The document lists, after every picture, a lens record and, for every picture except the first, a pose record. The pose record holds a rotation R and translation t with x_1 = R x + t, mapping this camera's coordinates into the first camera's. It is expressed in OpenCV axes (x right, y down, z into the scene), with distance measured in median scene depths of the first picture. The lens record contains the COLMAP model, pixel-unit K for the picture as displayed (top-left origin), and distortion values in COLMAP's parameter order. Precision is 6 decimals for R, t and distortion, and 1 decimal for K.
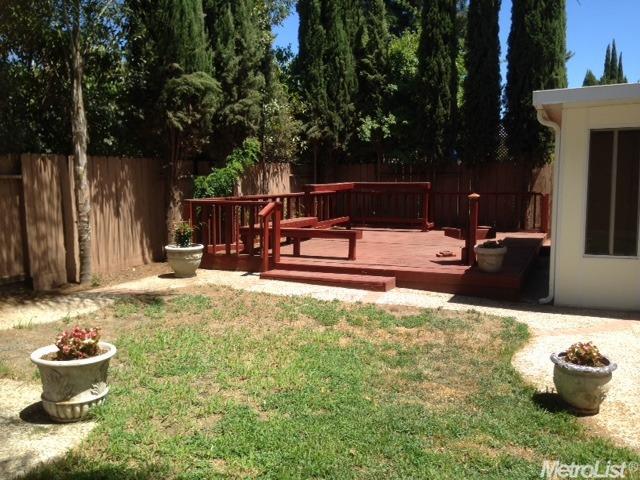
lens RADIAL K [[588.2, 0, 320.7], [0, 588.2, 239.2], [0, 0, 1]] dist [0.046036, 0.000000]
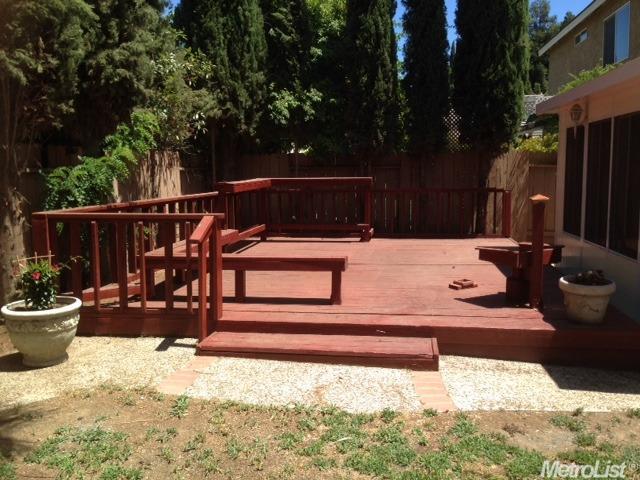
lens RADIAL K [[588.2, 0, 319.5], [0, 588.2, 235.7], [0, 0, 1]] dist [0.046036, 0.000000]
pose [[0.964149, -0.035100, 0.263028, -0.122347], [0.034394, 0.999382, 0.007289, -0.041285], [-0.263122, 0.002019, 0.964761, 0.403531]]
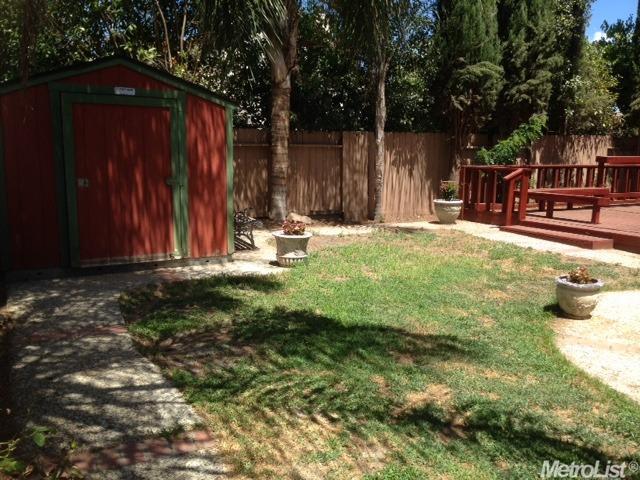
lens RADIAL K [[588.2, 0, 321.6], [0, 588.2, 244.1], [0, 0, 1]] dist [0.046036, 0.000000]
pose [[0.767671, 0.110412, -0.631261, 0.361892], [-0.080196, 0.993854, 0.076306, 0.028658], [0.635806, -0.007953, 0.771808, -0.175173]]
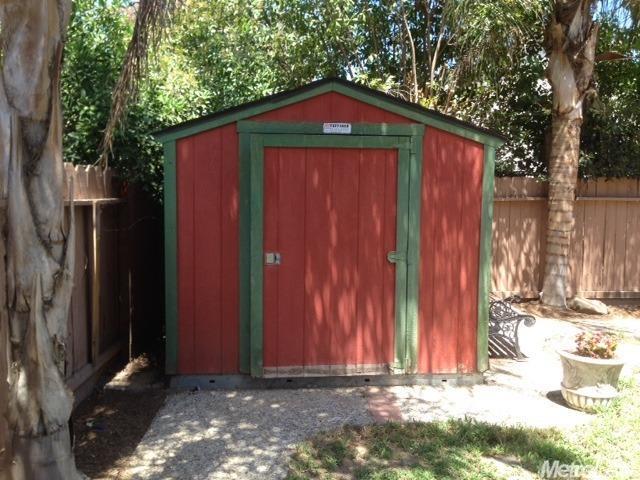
lens RADIAL K [[588.2, 0, 322.3], [0, 588.2, 246.3], [0, 0, 1]] dist [0.046036, 0.000000]
pose [[0.435879, 0.081019, -0.896351, 0.151045], [-0.104959, 0.993720, 0.038780, -0.000926], [0.893864, 0.077176, 0.441646, 0.007165]]
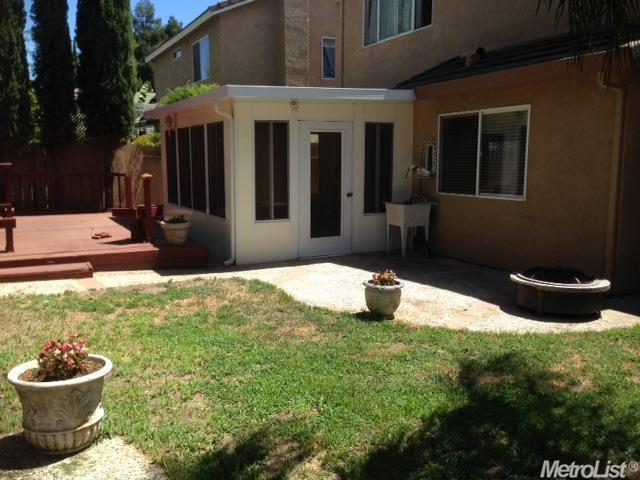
lens RADIAL K [[588.2, 0, 319.8], [0, 588.2, 241.5], [0, 0, 1]] dist [0.046036, 0.000000]
pose [[0.633258, -0.104048, 0.766915, -0.328099], [0.078953, 0.994437, 0.069722, -0.005611], [-0.769903, 0.016398, 0.637950, 0.082555]]
